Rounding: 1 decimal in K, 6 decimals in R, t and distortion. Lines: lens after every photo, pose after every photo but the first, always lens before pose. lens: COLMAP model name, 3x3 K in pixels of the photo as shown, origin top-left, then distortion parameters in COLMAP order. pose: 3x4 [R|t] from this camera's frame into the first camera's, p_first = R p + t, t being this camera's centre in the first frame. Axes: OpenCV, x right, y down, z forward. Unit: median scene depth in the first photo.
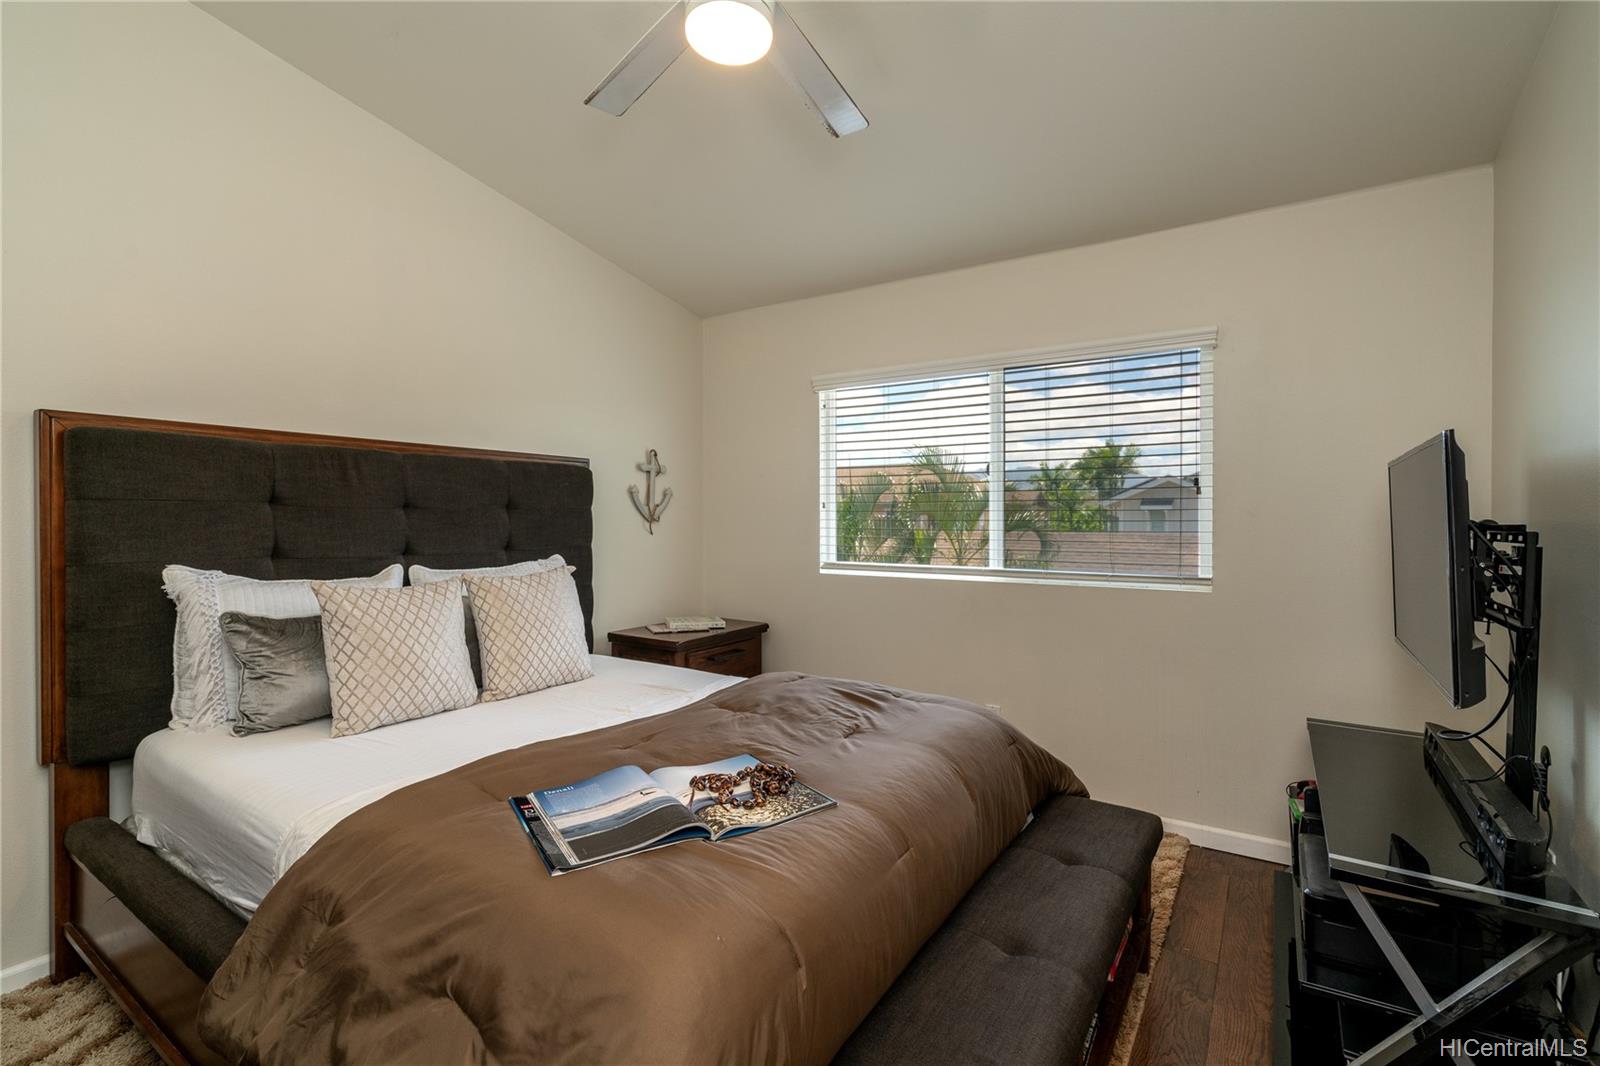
lens RADIAL K [[721.6, 0, 800.0], [0, 721.6, 526.3], [0, 0, 1]] dist [-0.013445, 0.015419]
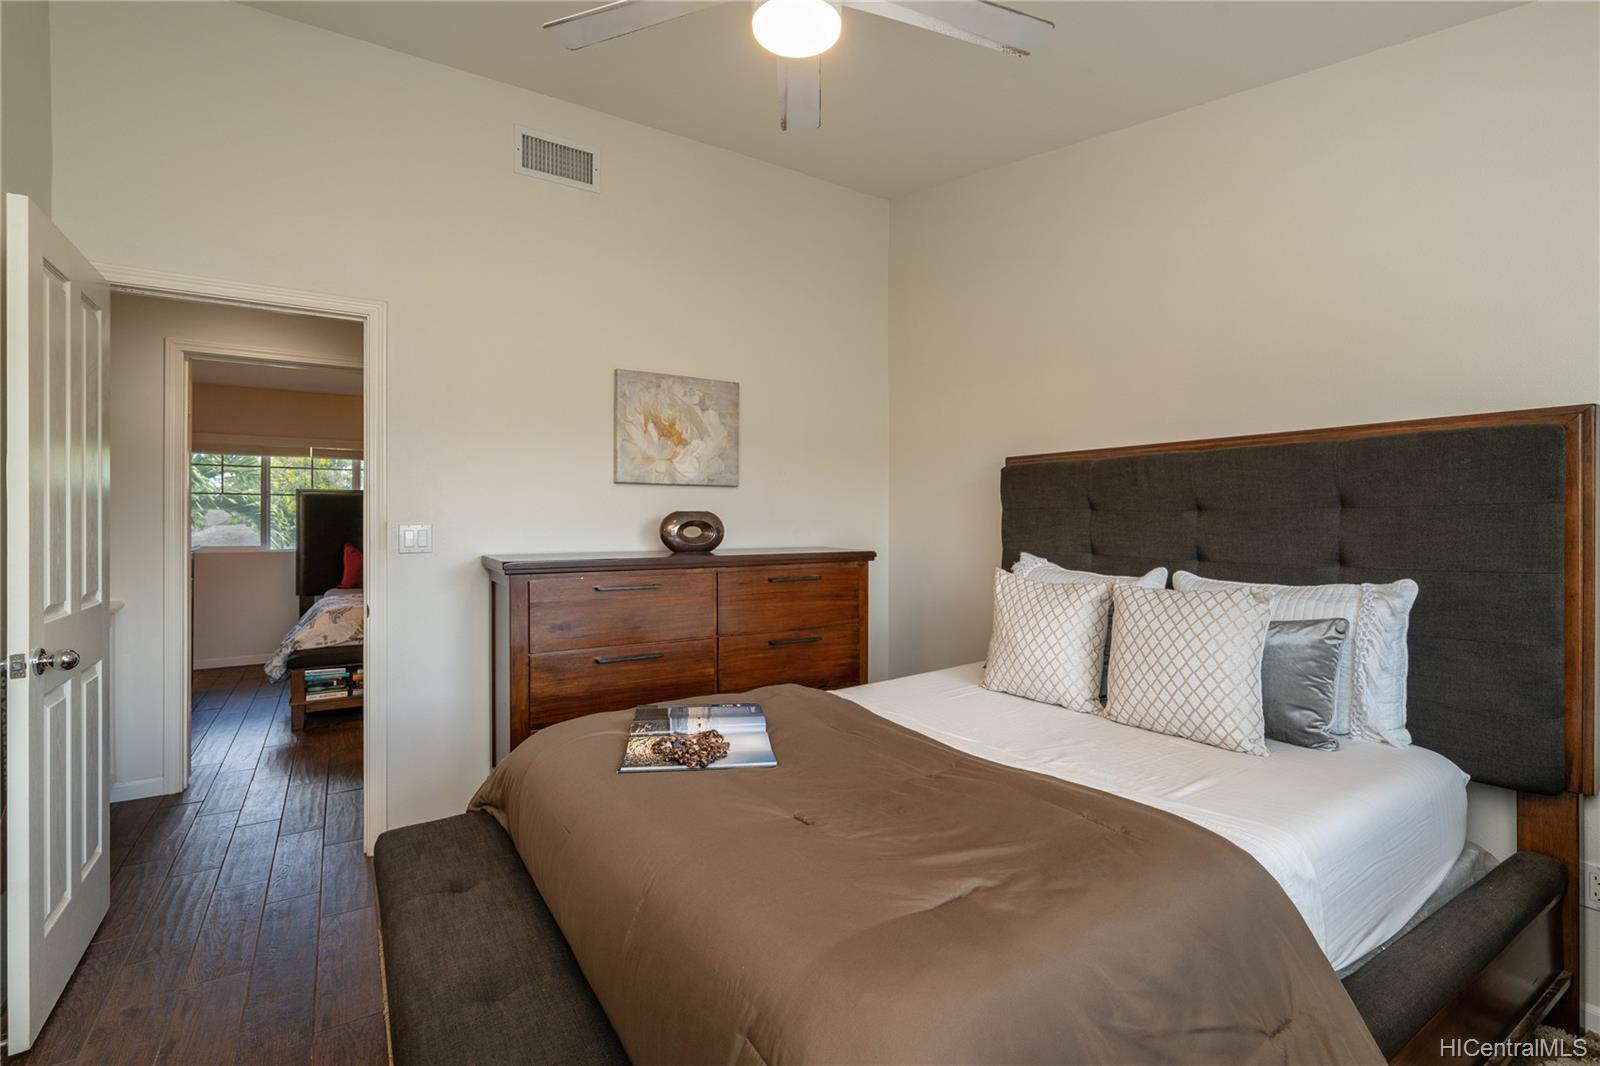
lens RADIAL K [[721.6, 0, 800.0], [0, 721.6, 526.3], [0, 0, 1]] dist [-0.013445, 0.015419]
pose [[-0.404171, 0.005758, -0.914665, 0.525893], [-0.006811, 0.999934, 0.009305, -0.009177], [0.914658, 0.009990, -0.404105, 0.924251]]
